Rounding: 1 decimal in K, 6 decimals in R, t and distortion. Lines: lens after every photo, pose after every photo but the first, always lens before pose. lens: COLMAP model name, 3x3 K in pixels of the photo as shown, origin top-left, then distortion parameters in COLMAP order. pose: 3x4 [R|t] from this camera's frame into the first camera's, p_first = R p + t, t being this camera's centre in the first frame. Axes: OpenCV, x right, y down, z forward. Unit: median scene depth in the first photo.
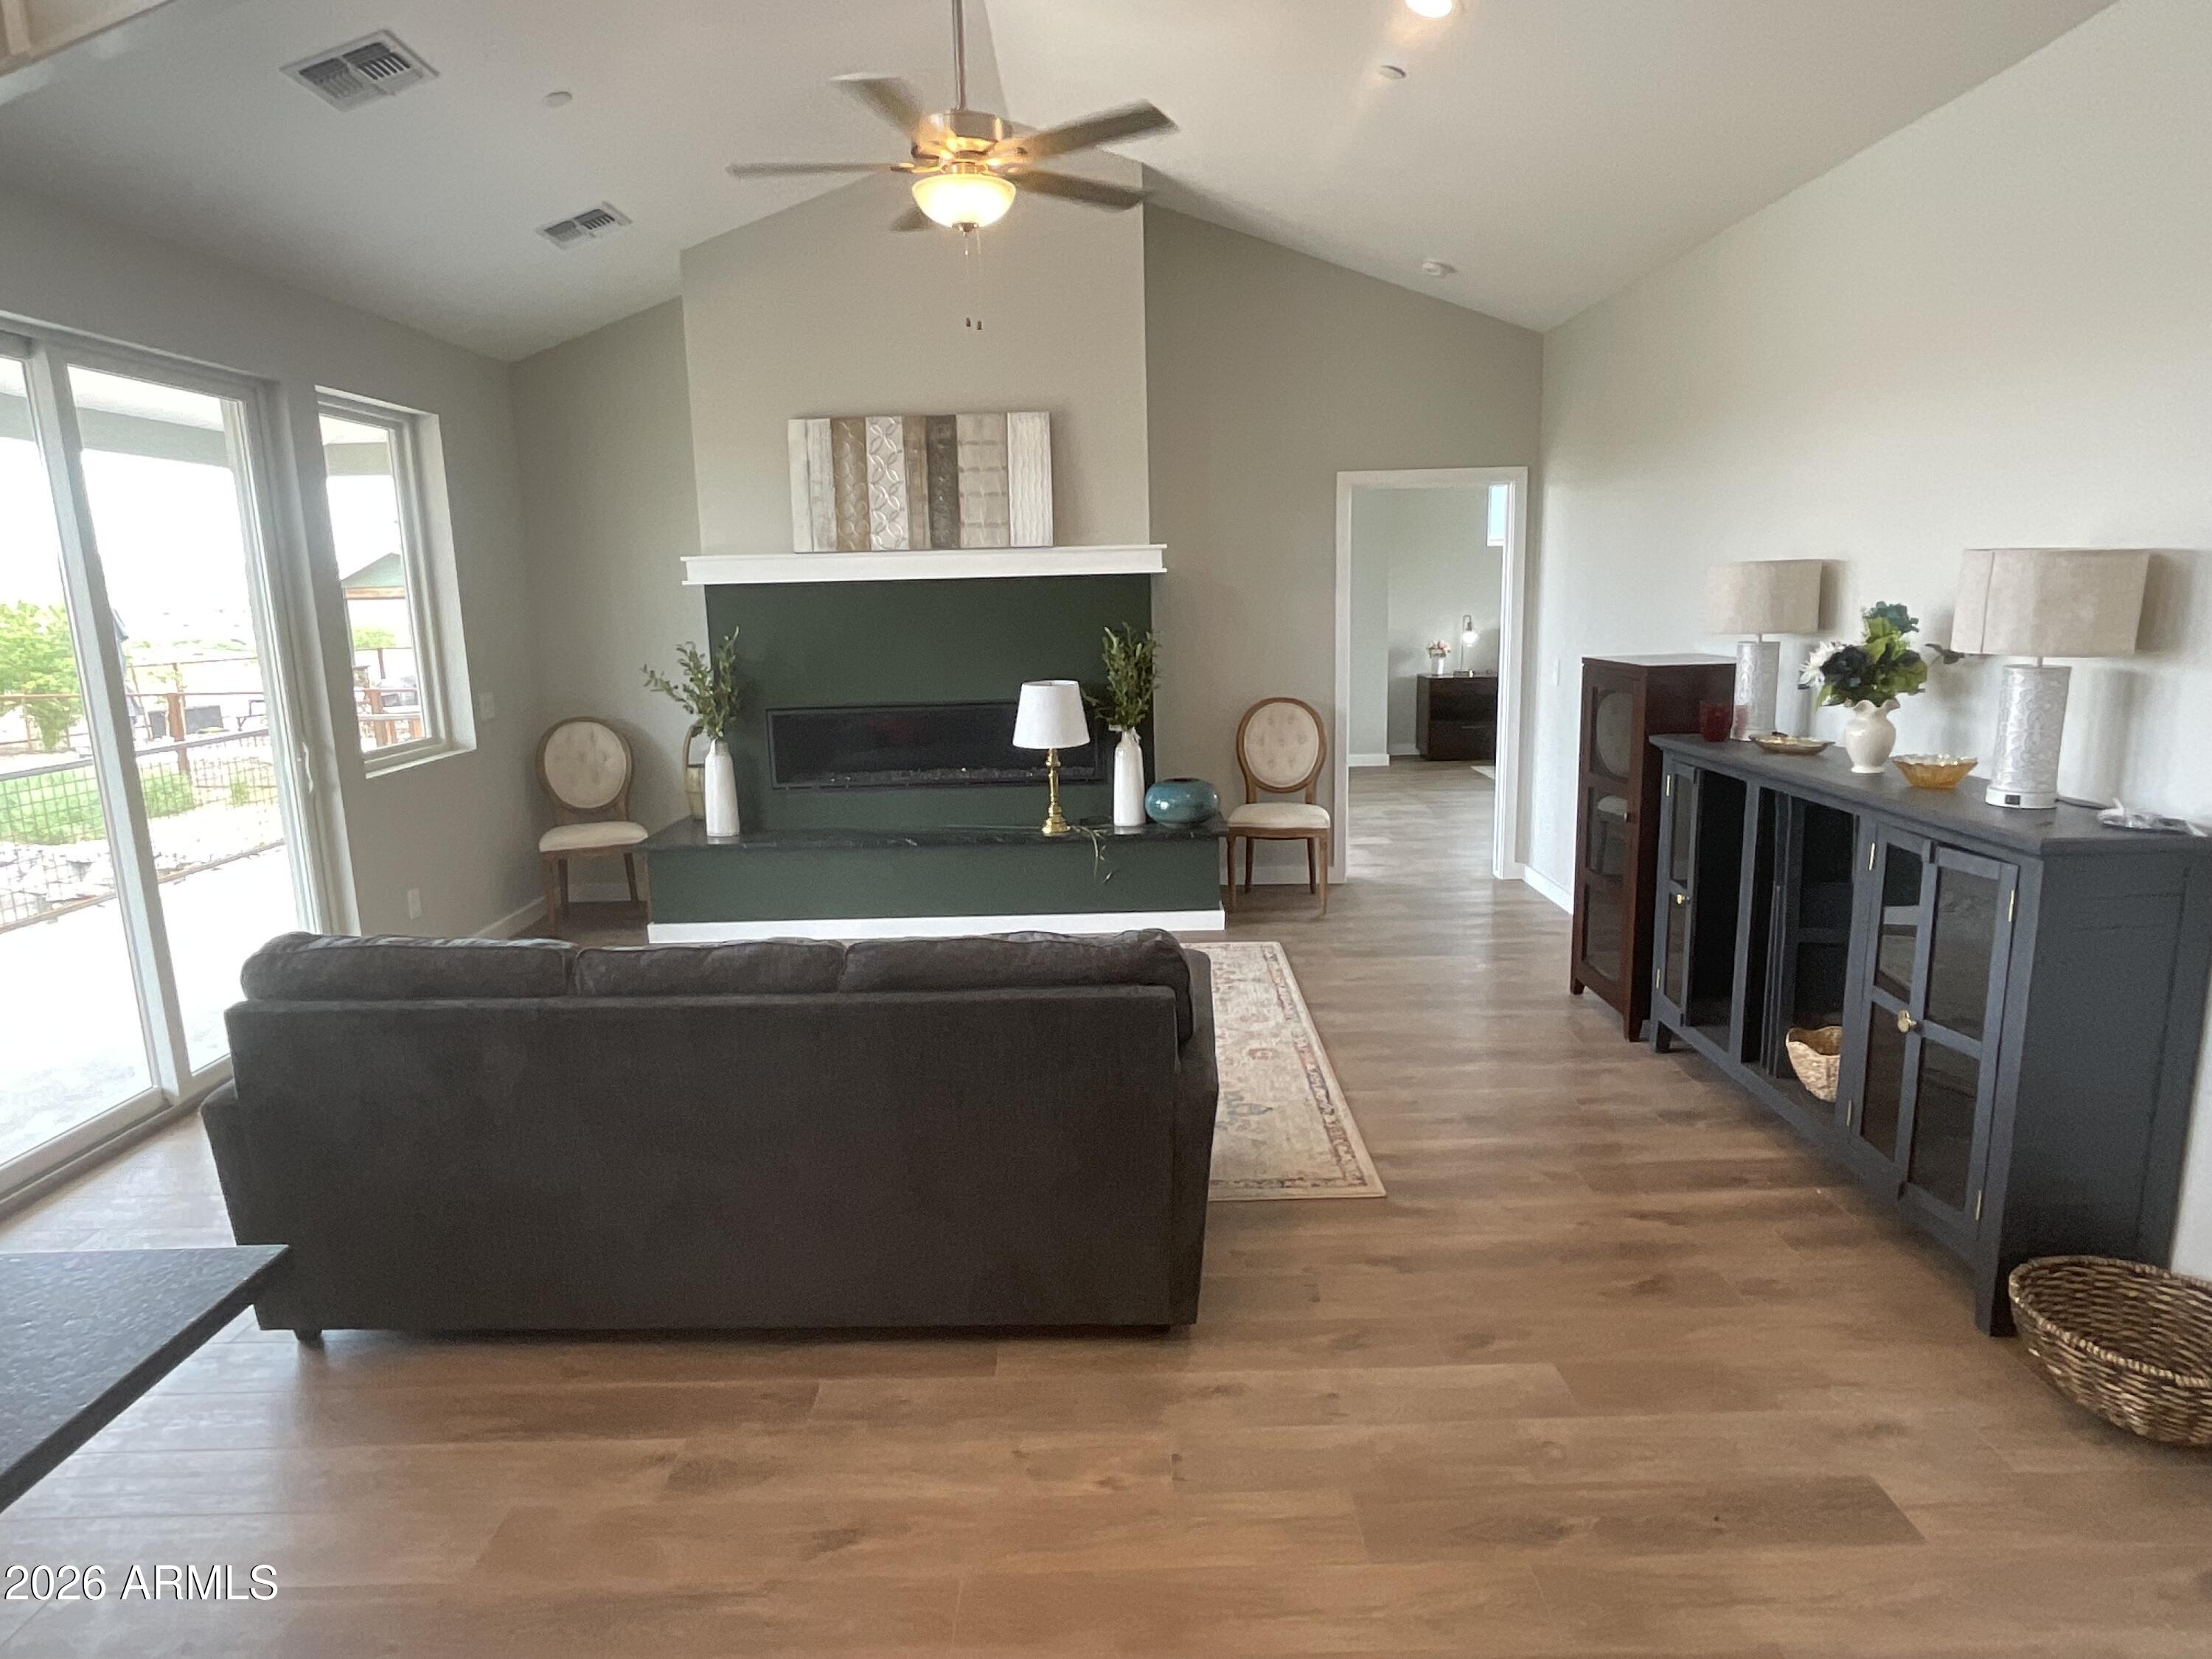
lens RADIAL K [[1273.4, 0, 1116.9], [0, 1273.4, 822.1], [0, 0, 1]] dist [-0.010984, 0.002529]
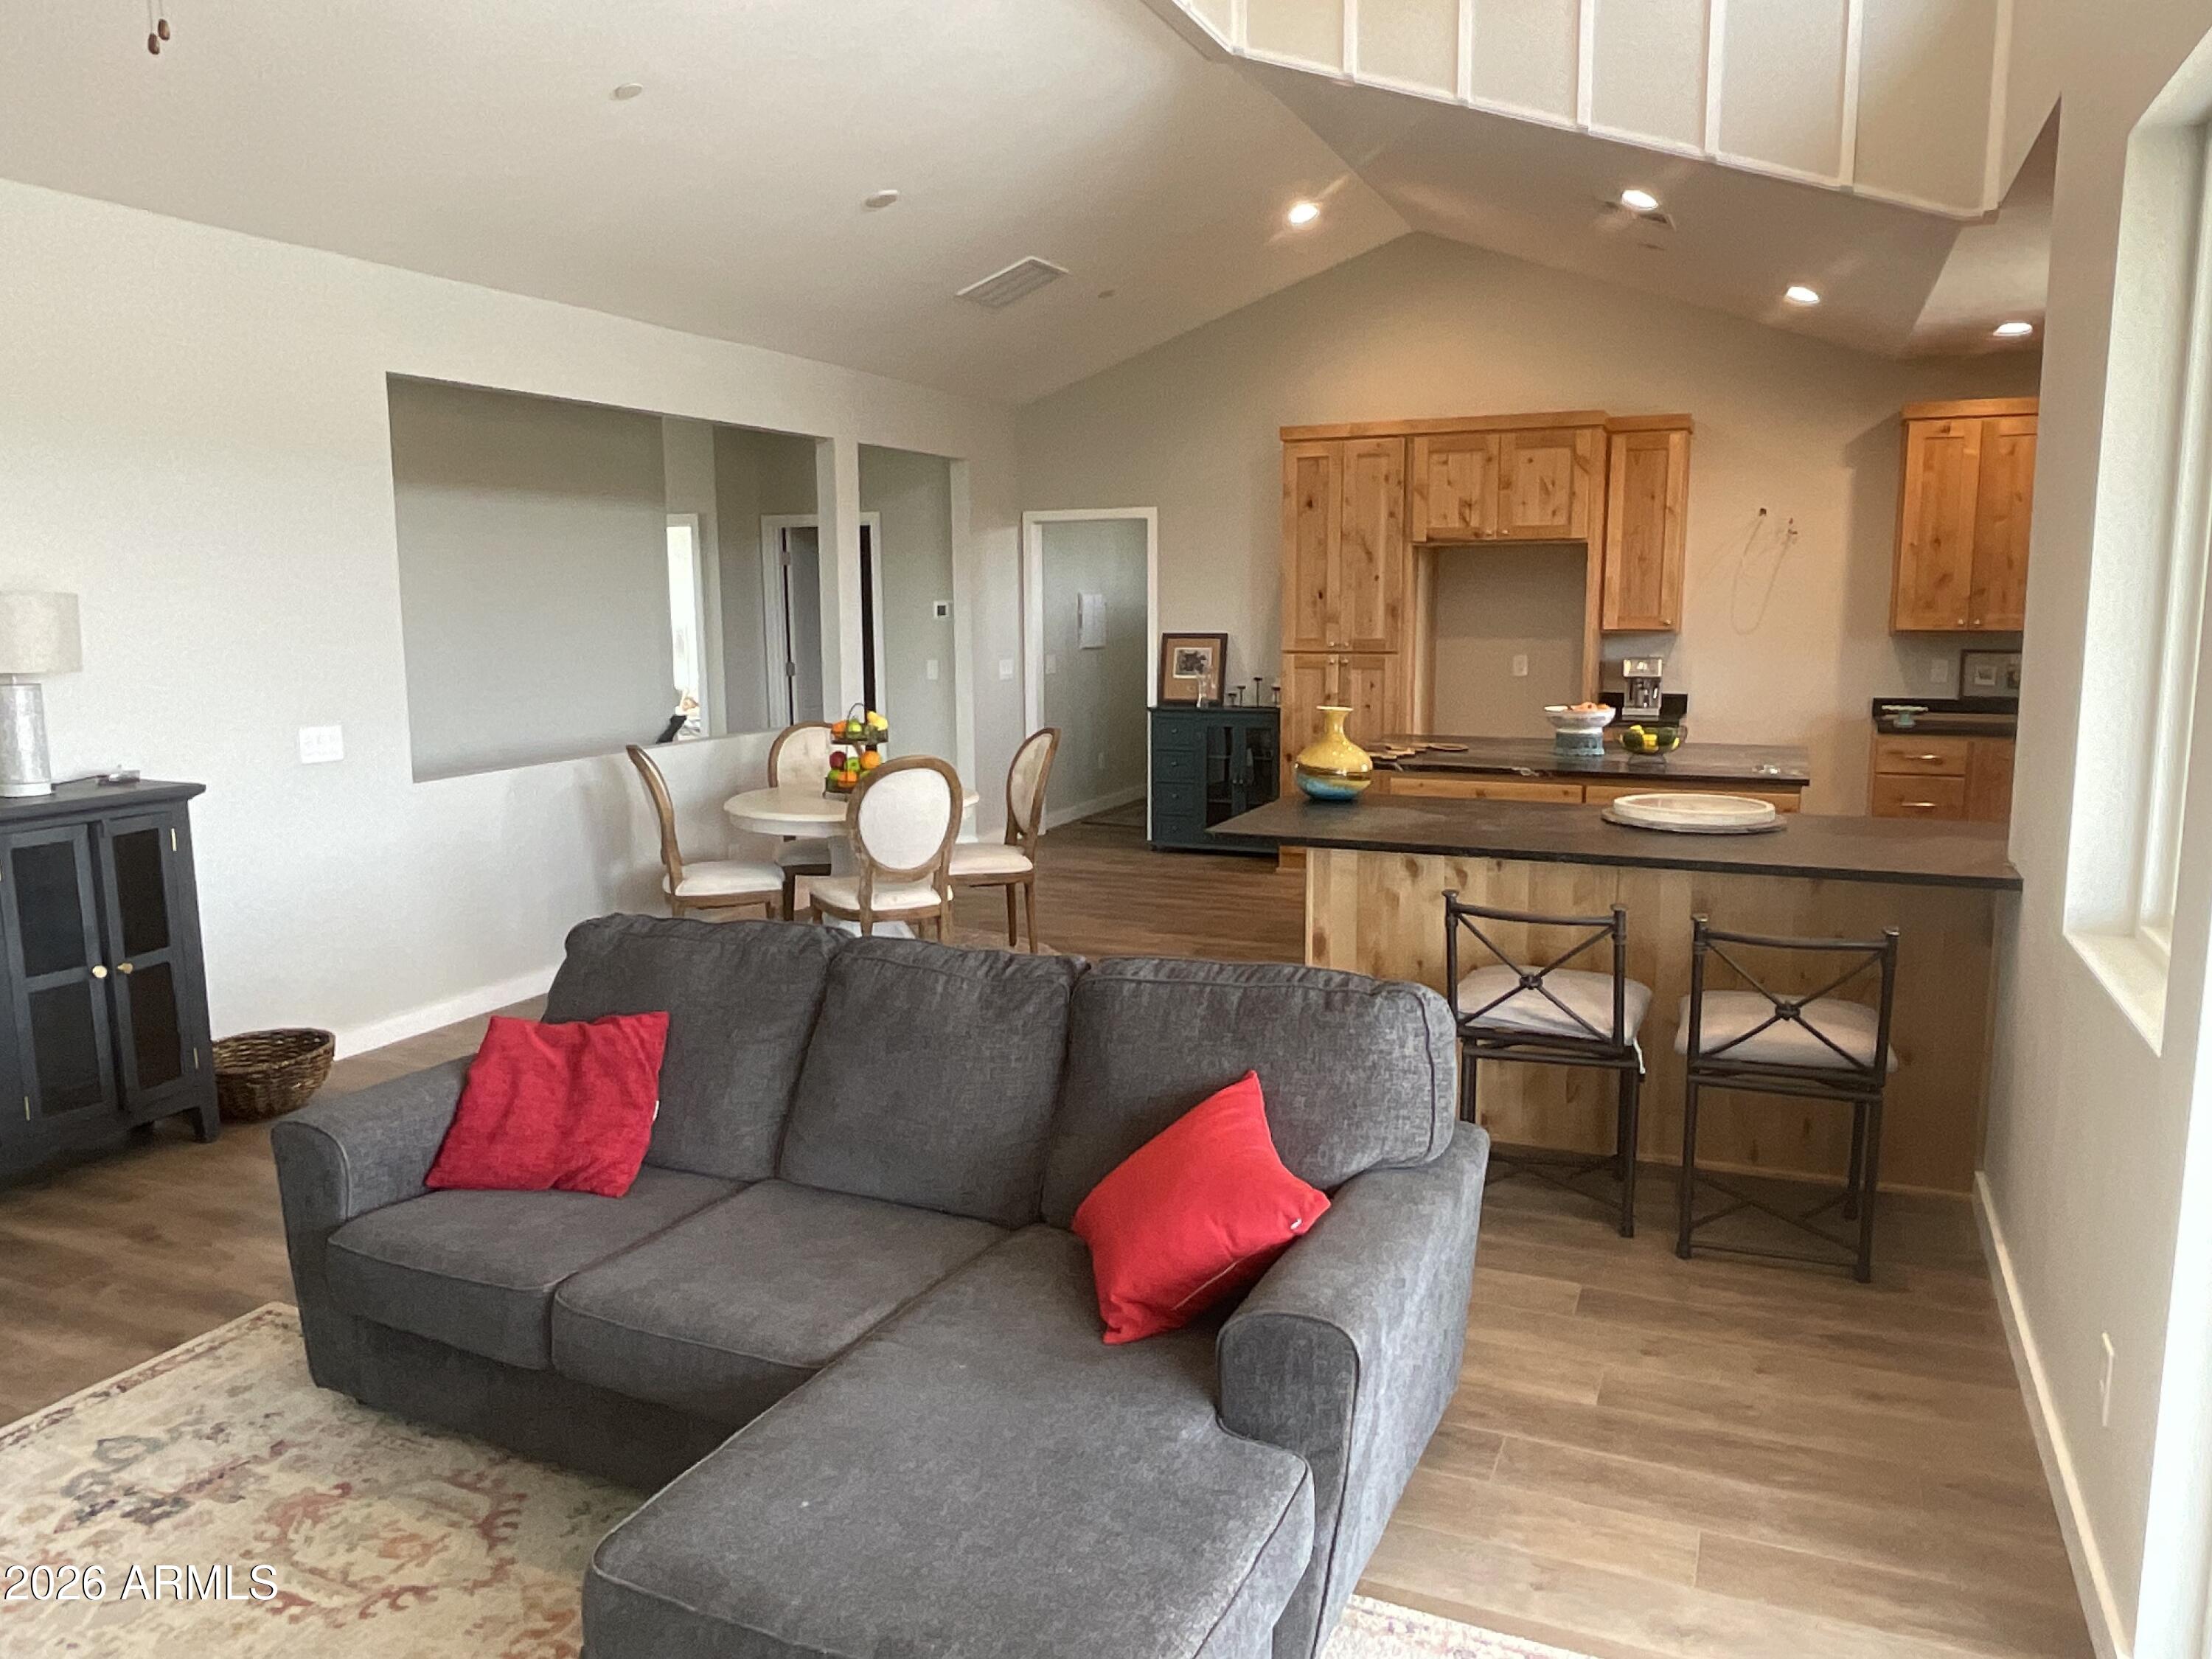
lens RADIAL K [[1549.2, 0, 1111.6], [0, 1549.2, 826.6], [0, 0, 1]] dist [0.001659, -0.004523]
pose [[-0.912407, -0.029851, 0.408195, -0.705006], [0.108069, 0.944371, 0.310621, -0.270538], [-0.394759, 0.327526, -0.858424, 1.516934]]
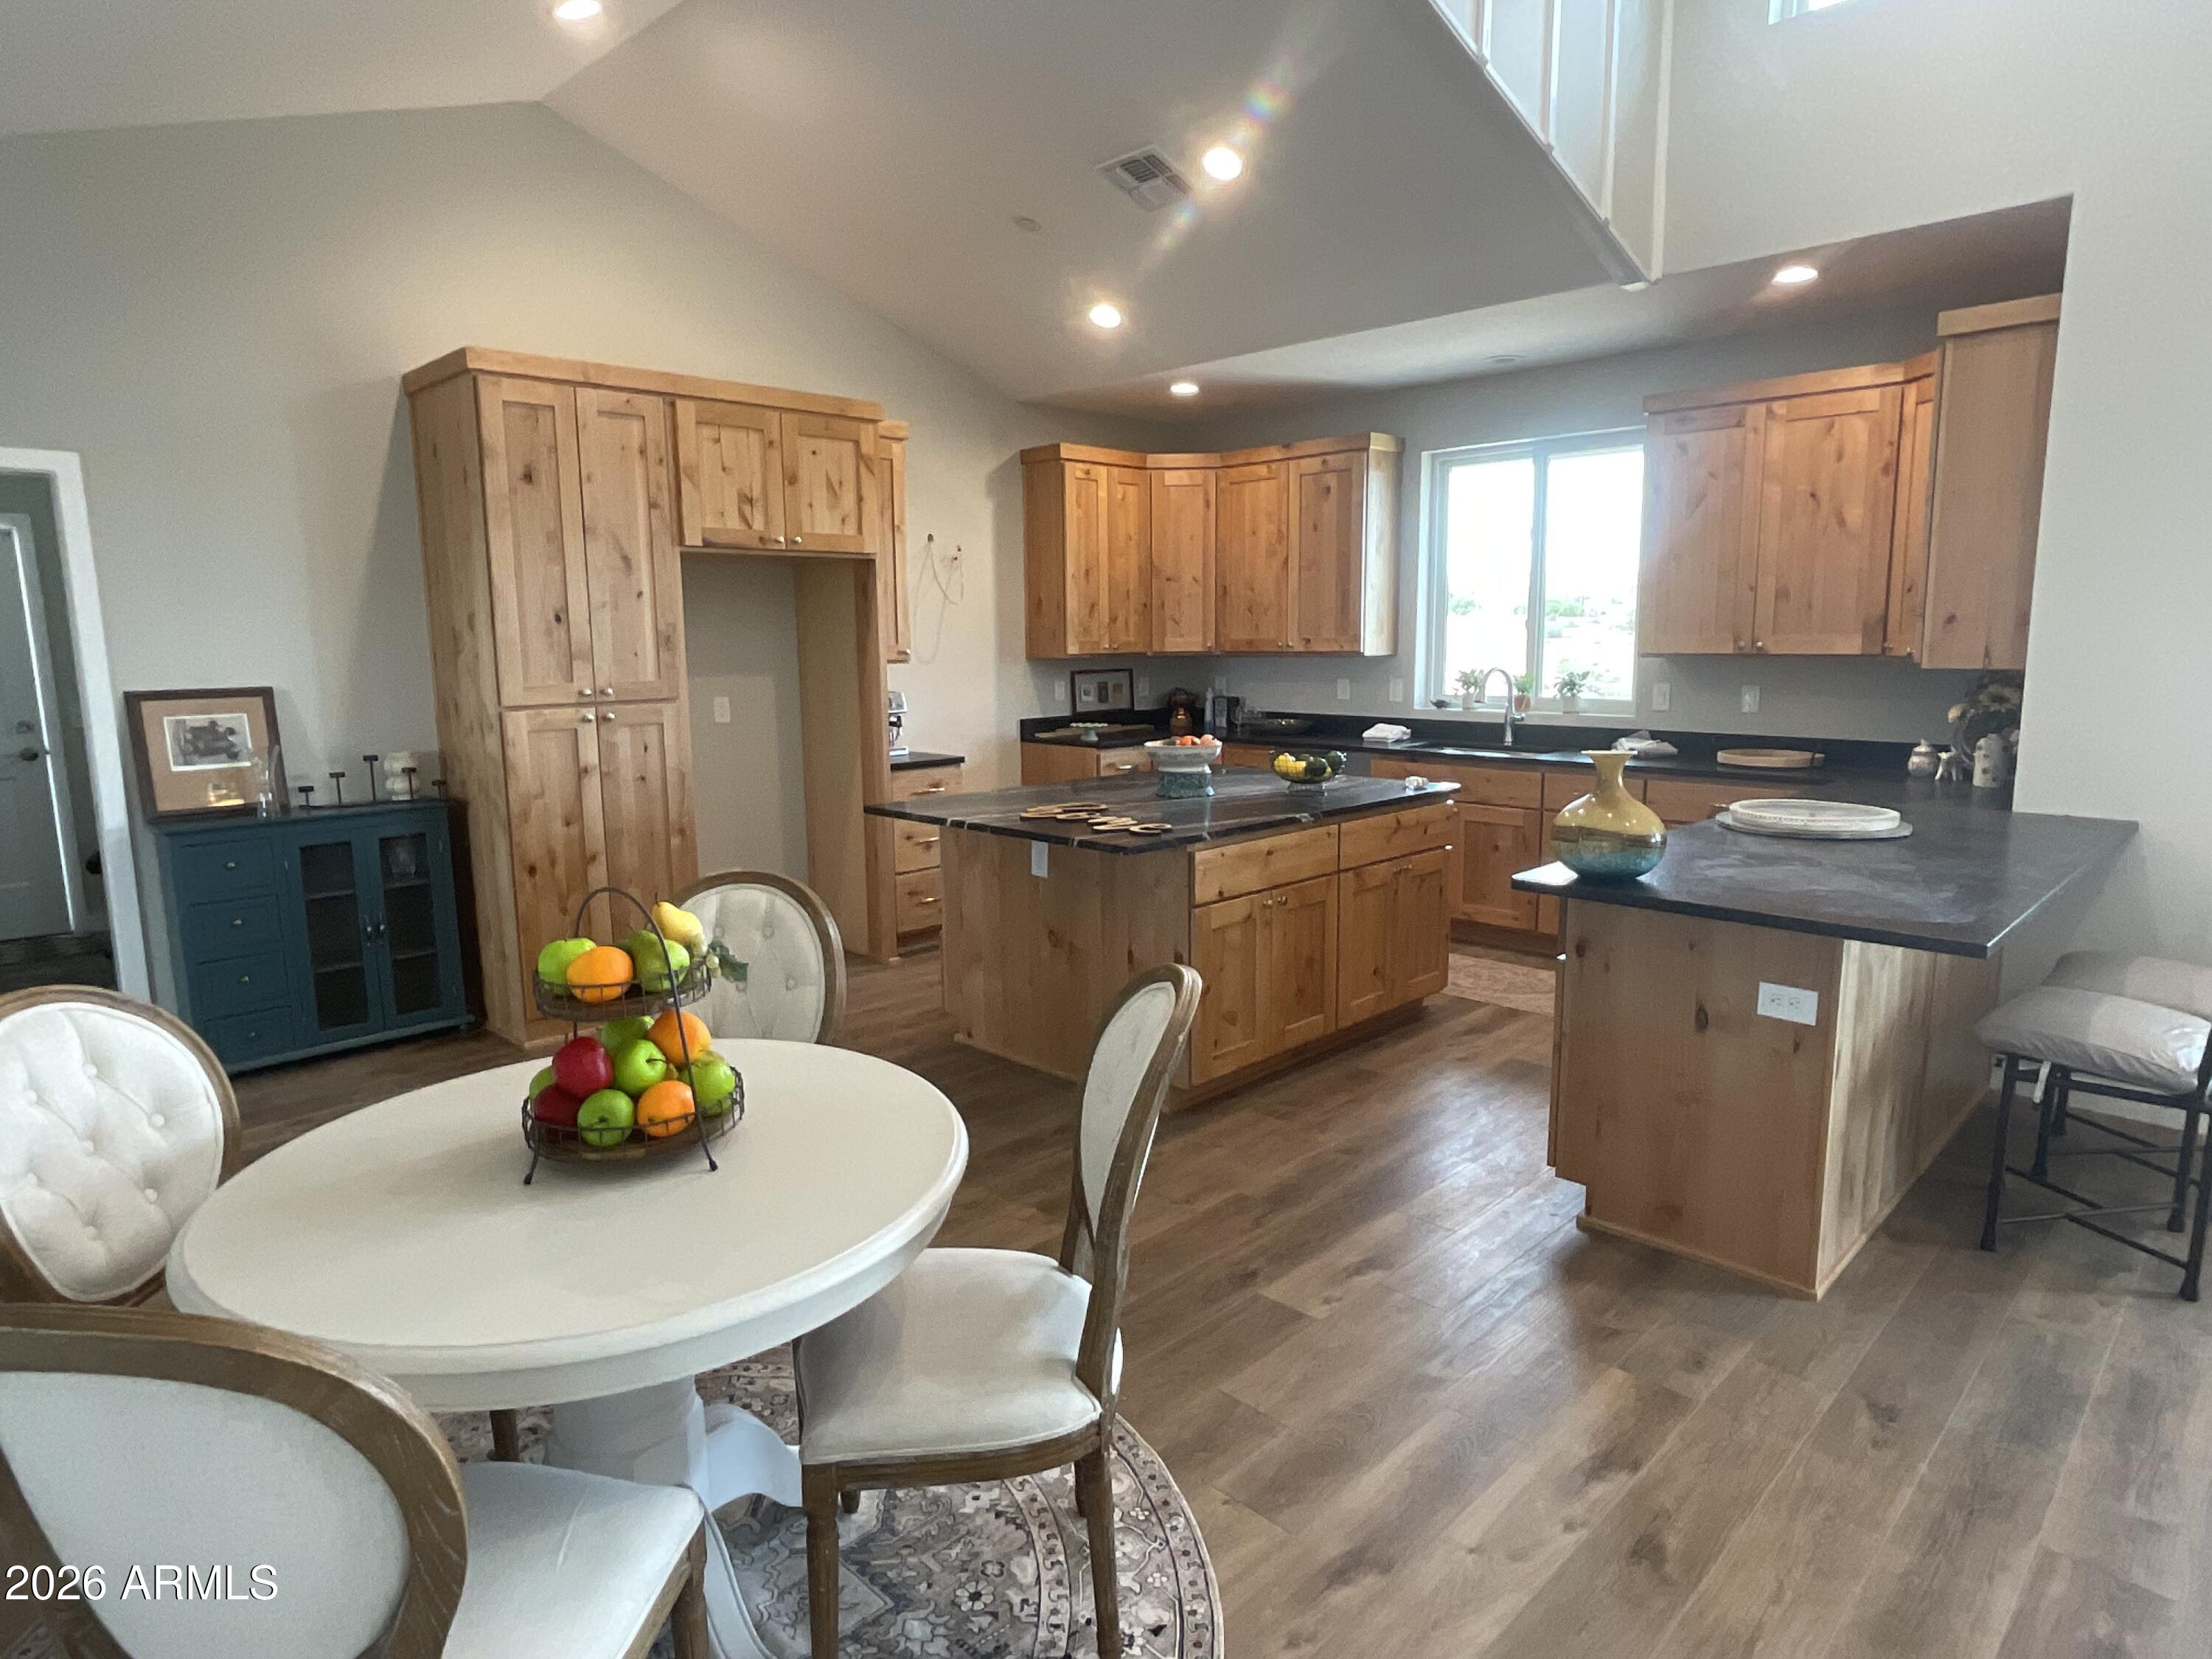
lens RADIAL K [[1273.4, 0, 1111.6], [0, 1273.4, 835.2], [0, 0, 1]] dist [-0.010984, 0.002529]
pose [[-0.706462, 0.144673, -0.692807, 0.534775], [-0.109588, 0.944718, 0.309027, -0.080182], [0.699215, 0.294239, -0.651553, 0.501855]]
